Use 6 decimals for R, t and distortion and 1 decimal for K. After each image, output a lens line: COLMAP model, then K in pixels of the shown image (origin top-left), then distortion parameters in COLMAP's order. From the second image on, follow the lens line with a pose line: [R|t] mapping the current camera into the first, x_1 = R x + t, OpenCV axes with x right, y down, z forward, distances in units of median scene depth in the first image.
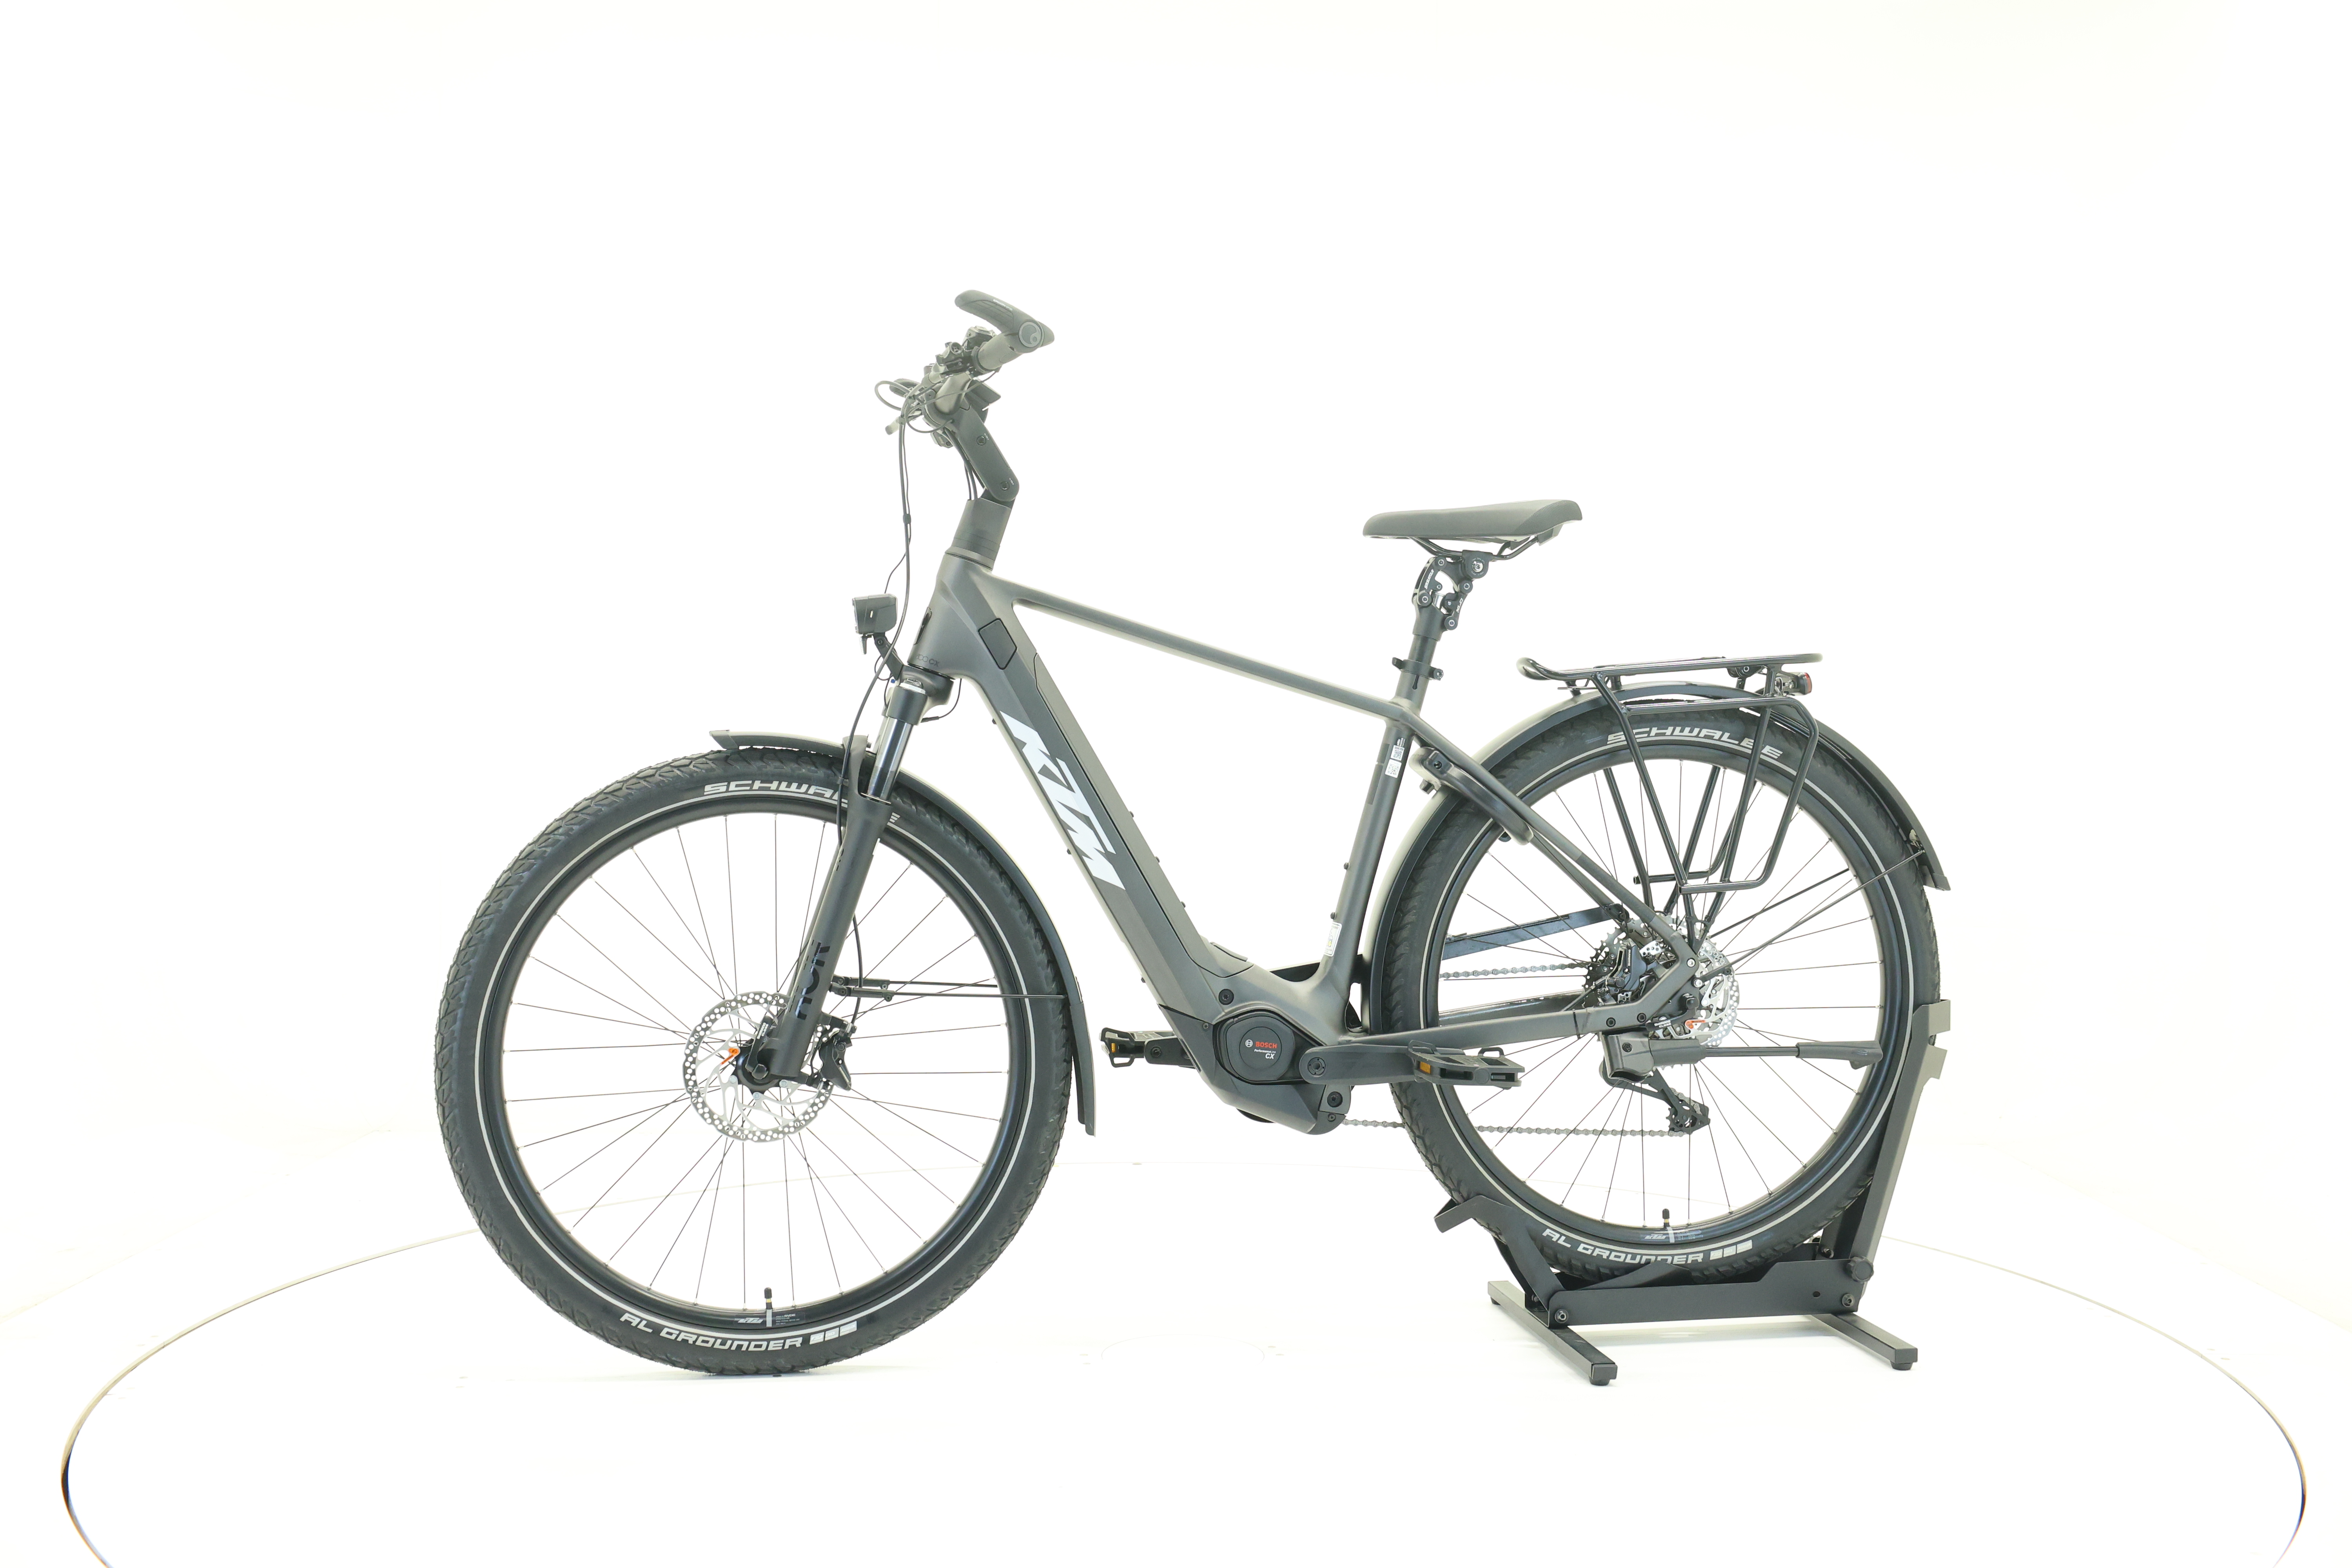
lens RADIAL K [[2508.6, 0, 1174.9], [0, 2508.6, 777.9], [0, 0, 1]] dist [-0.005651, 0.000000]
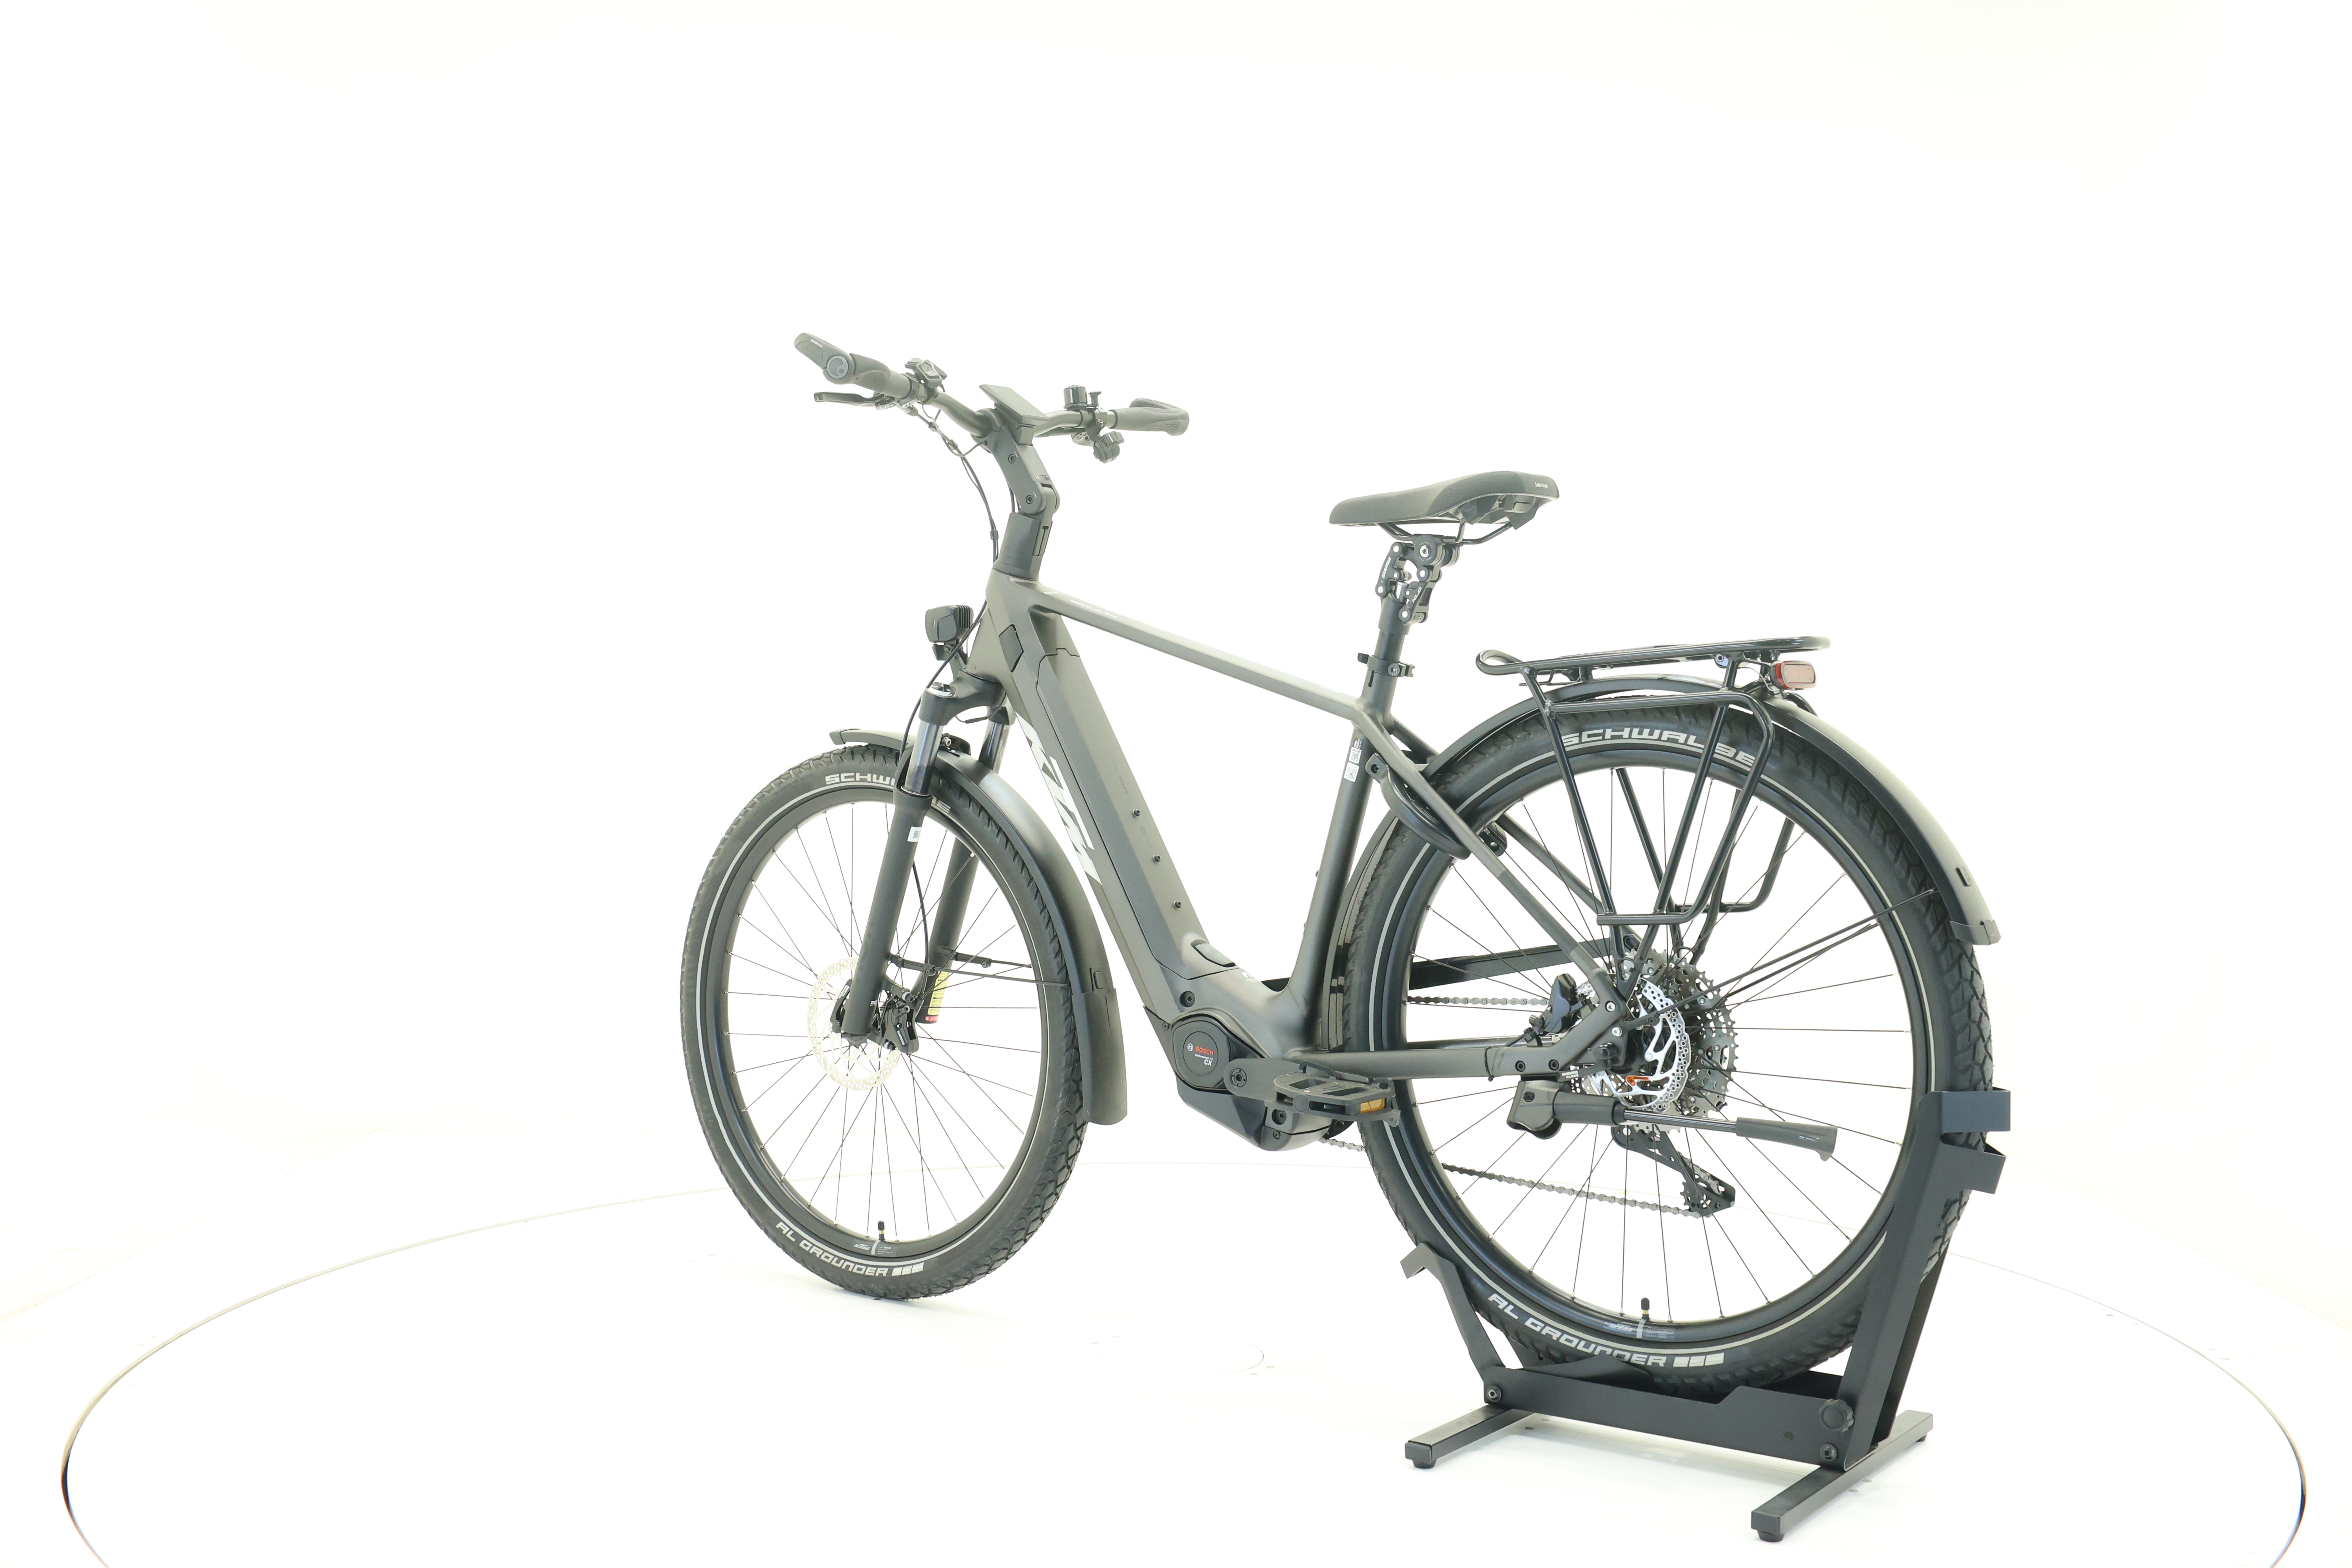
lens RADIAL K [[2508.6, 0, 1175.8], [0, 2508.6, 786.1], [0, 0, 1]] dist [-0.005651, 0.000000]
pose [[0.671656, 0.018399, -0.740635, 0.724262], [-0.019803, 0.999780, 0.006879, -0.003468], [0.740598, 0.010047, 0.671873, 0.317677]]
